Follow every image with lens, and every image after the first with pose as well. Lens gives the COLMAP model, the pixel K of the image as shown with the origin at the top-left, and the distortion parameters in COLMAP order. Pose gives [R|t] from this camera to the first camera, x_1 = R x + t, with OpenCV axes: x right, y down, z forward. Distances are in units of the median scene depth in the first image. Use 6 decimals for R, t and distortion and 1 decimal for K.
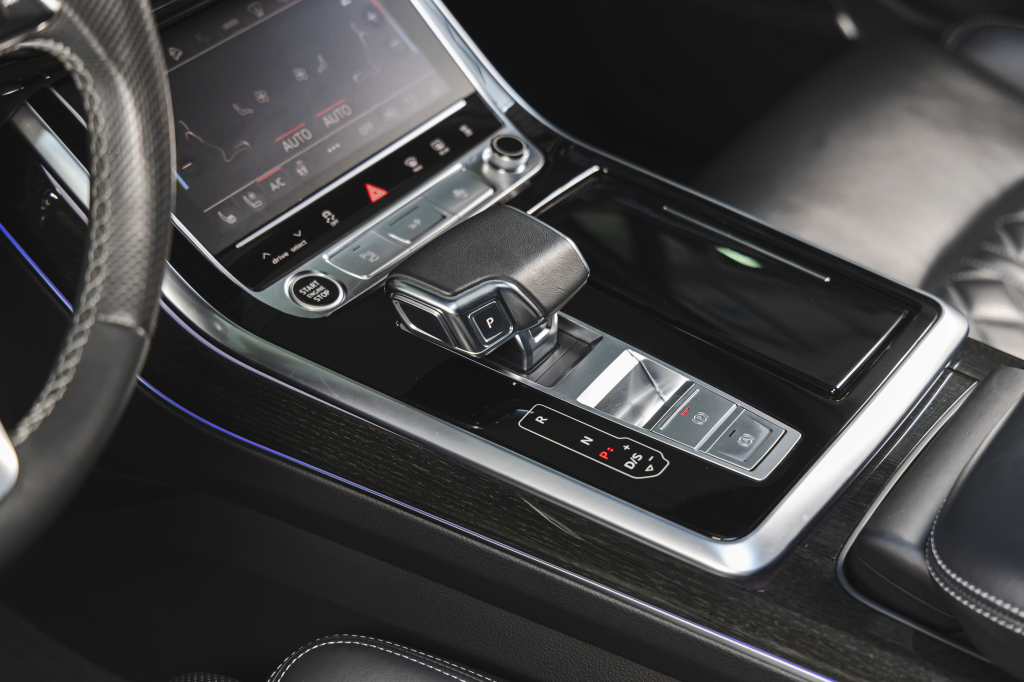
lens RADIAL K [[2191.8, 0, 512.0], [0, 2191.8, 341.0], [0, 0, 1]] dist [0.044097, 0.281295]
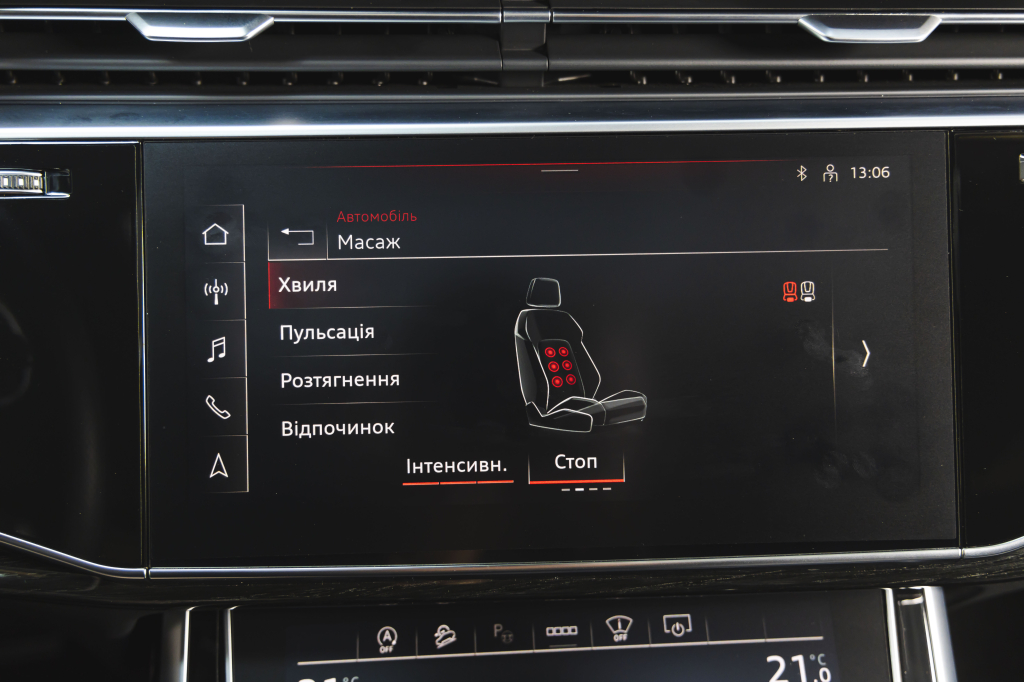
lens RADIAL K [[1019.8, 0, 512.0], [0, 1019.8, 341.0], [0, 0, 1]] dist [0.030542, 0.007748]
pose [[0.642090, 0.411362, -0.646917, 0.028126], [-0.434664, 0.890448, 0.134799, -0.267188], [0.631496, 0.194638, 0.750552, 0.765142]]
